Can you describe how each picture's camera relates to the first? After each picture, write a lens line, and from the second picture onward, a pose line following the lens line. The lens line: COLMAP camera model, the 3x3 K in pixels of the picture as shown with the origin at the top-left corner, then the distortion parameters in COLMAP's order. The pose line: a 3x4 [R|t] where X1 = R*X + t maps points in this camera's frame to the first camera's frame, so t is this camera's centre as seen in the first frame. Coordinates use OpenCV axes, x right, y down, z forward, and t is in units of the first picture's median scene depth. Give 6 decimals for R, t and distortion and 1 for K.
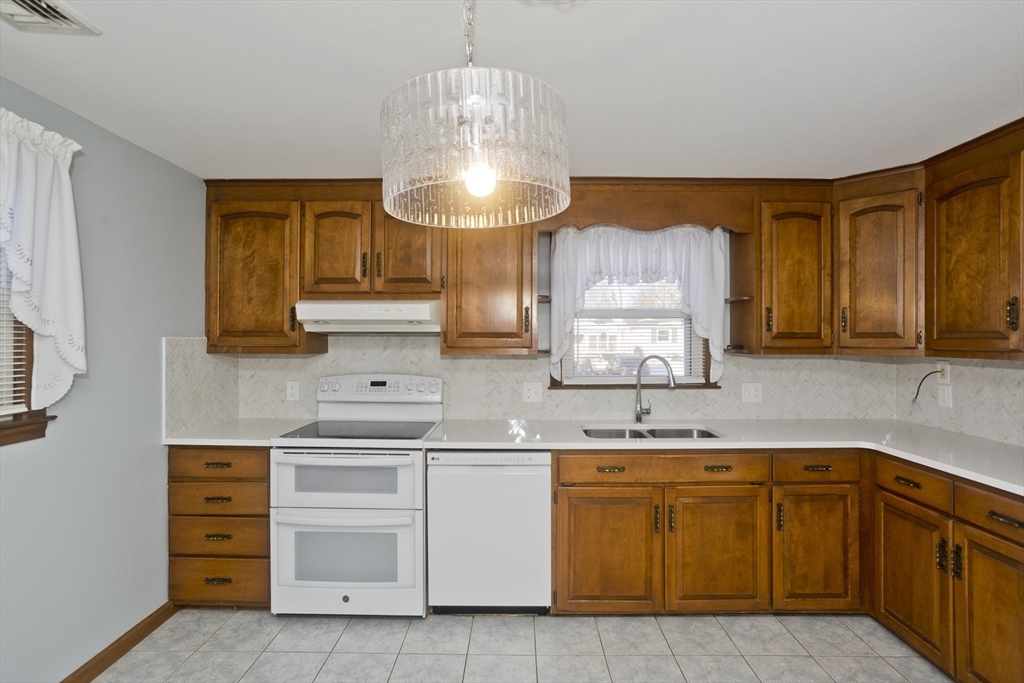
lens RADIAL K [[494.1, 0, 512.9], [0, 494.1, 337.3], [0, 0, 1]] dist [-0.049759, 0.029634]
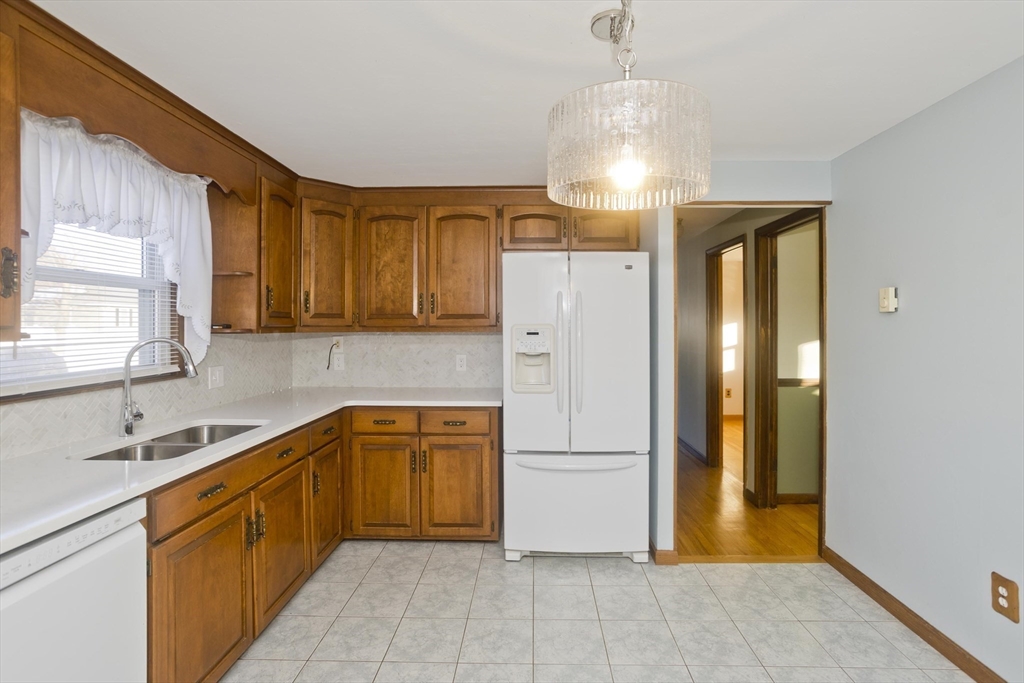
lens RADIAL K [[497.4, 0, 530.3], [0, 497.4, 323.4], [0, 0, 1]] dist [-0.049634, 0.031144]
pose [[0.001112, 0.002006, 0.999997, -0.530439], [-0.002975, 0.999994, -0.002002, 0.017186], [-0.999995, -0.002972, 0.001118, 0.520909]]
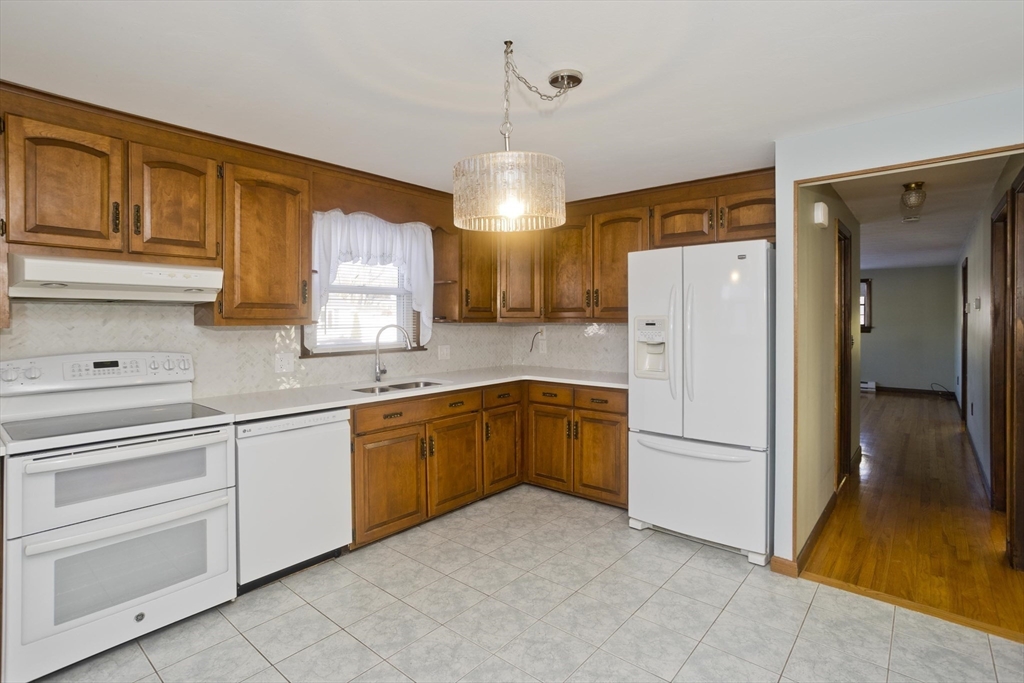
lens RADIAL K [[511.4, 0, 512.6], [0, 511.4, 319.6], [0, 0, 1]] dist [-0.040358, 0.025387]
pose [[0.634506, -0.004414, 0.772906, -0.598143], [-0.000492, 0.999981, 0.006115, 0.019166], [-0.772918, -0.004260, 0.634491, -0.044336]]
